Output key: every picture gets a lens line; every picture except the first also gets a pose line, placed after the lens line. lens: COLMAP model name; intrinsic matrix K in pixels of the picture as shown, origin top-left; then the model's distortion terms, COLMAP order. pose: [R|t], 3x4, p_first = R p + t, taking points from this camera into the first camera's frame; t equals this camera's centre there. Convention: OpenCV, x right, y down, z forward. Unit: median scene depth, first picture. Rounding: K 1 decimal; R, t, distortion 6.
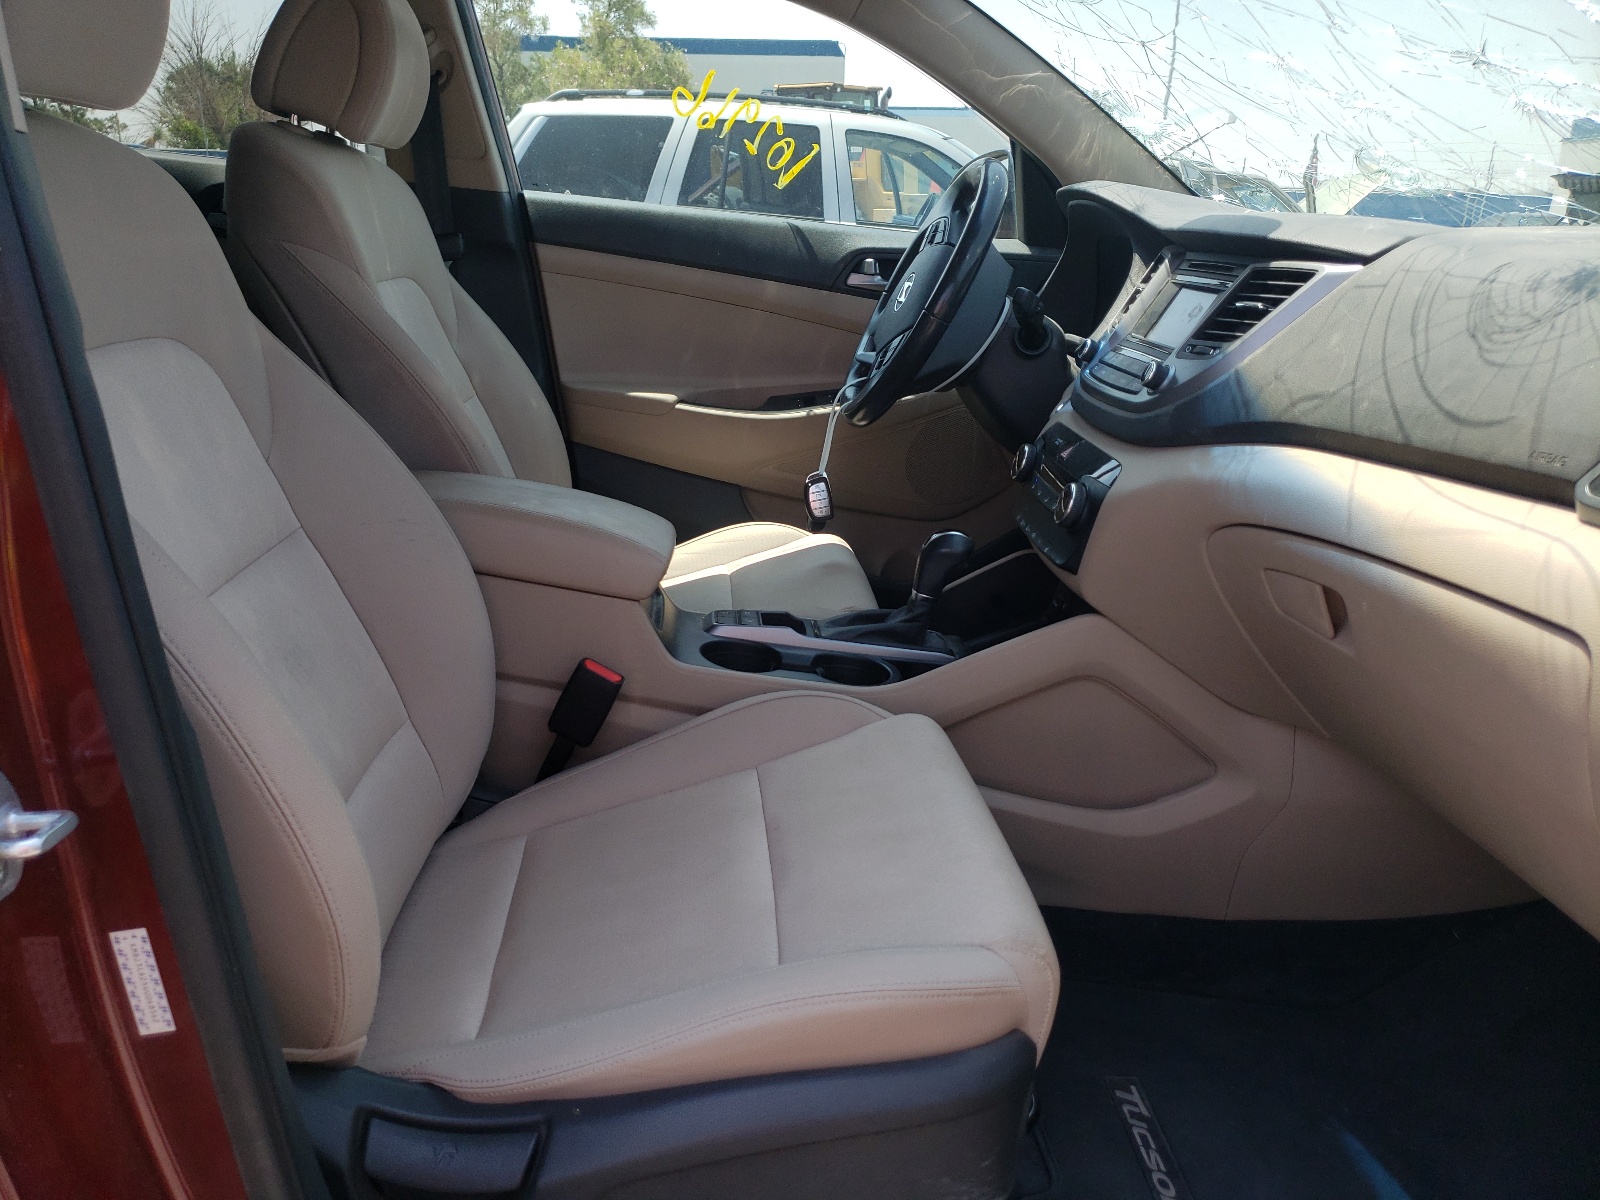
lens RADIAL K [[1251.5, 0, 801.5], [0, 1251.5, 596.0], [0, 0, 1]] dist [0.005115, 0.004545]
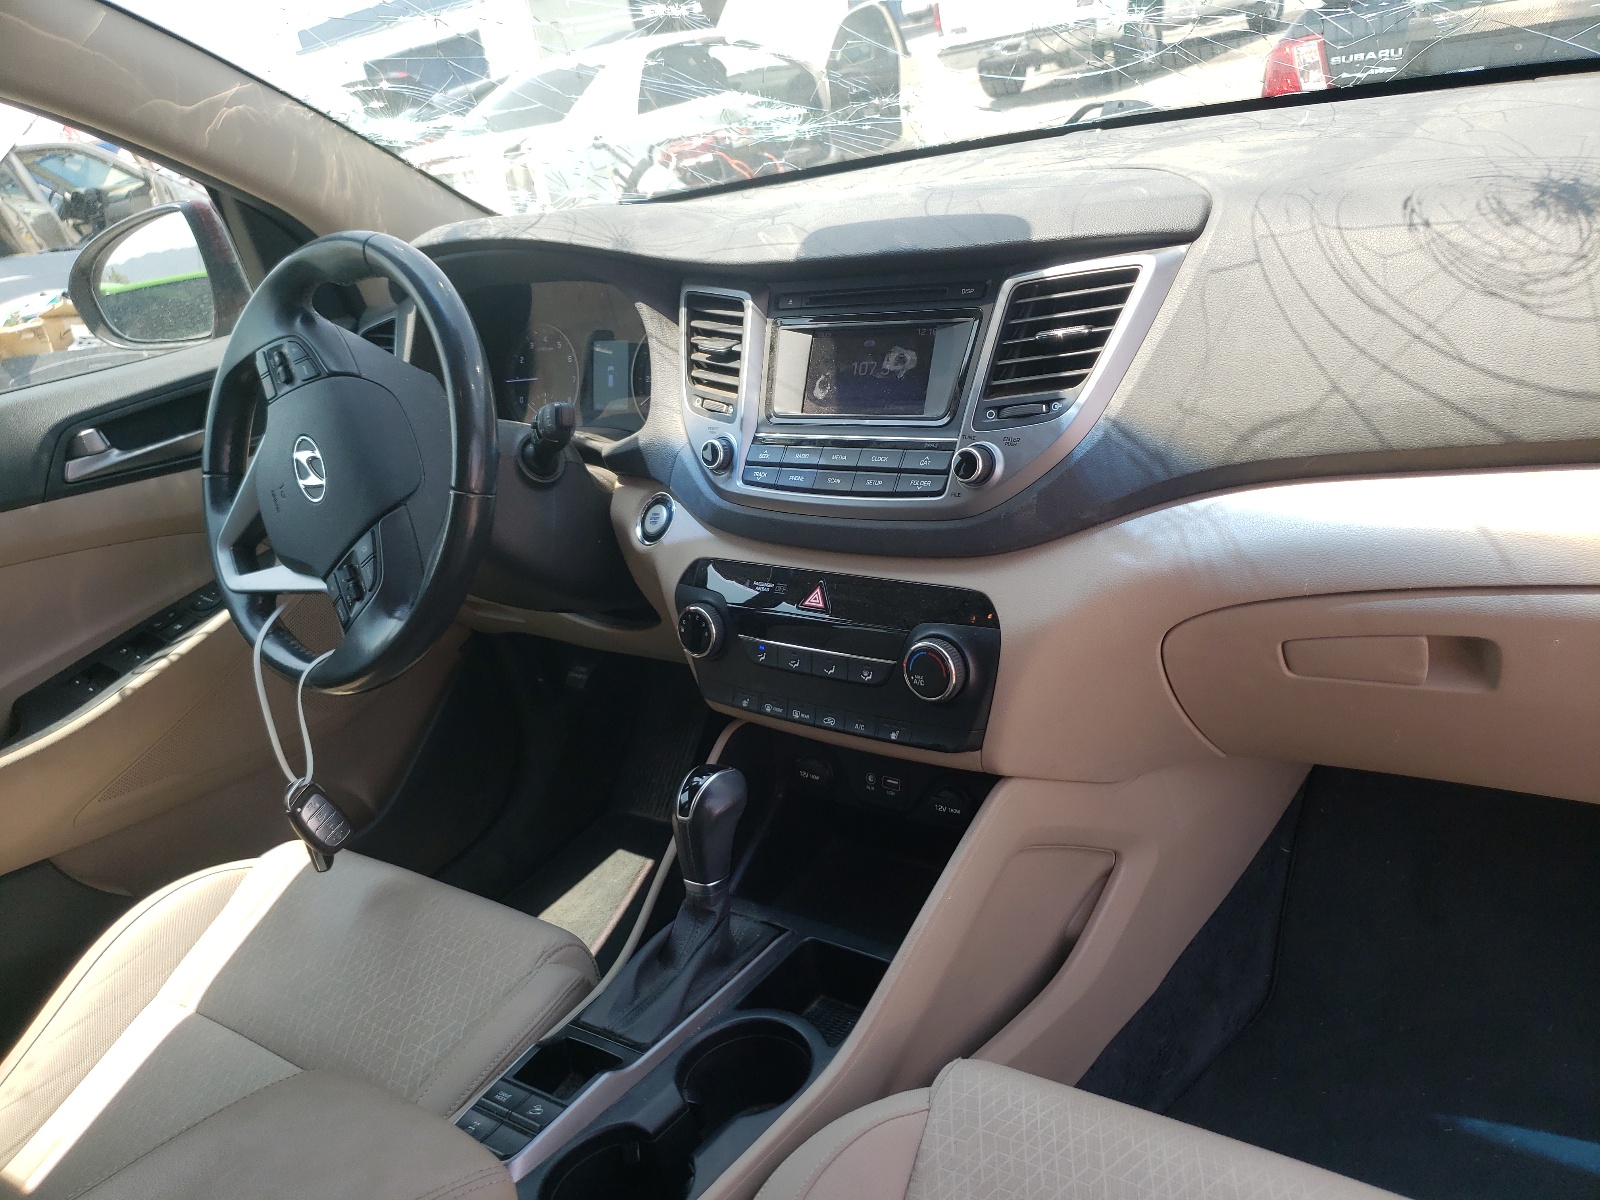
lens RADIAL K [[1274.0, 0, 799.1], [0, 1274.0, 608.8], [0, 0, 1]] dist [-0.007517, 0.000608]
pose [[0.623058, -0.458406, 0.633769, -0.300968], [0.426037, 0.878414, 0.216521, -0.324831], [-0.655966, 0.135104, 0.742601, 0.574742]]
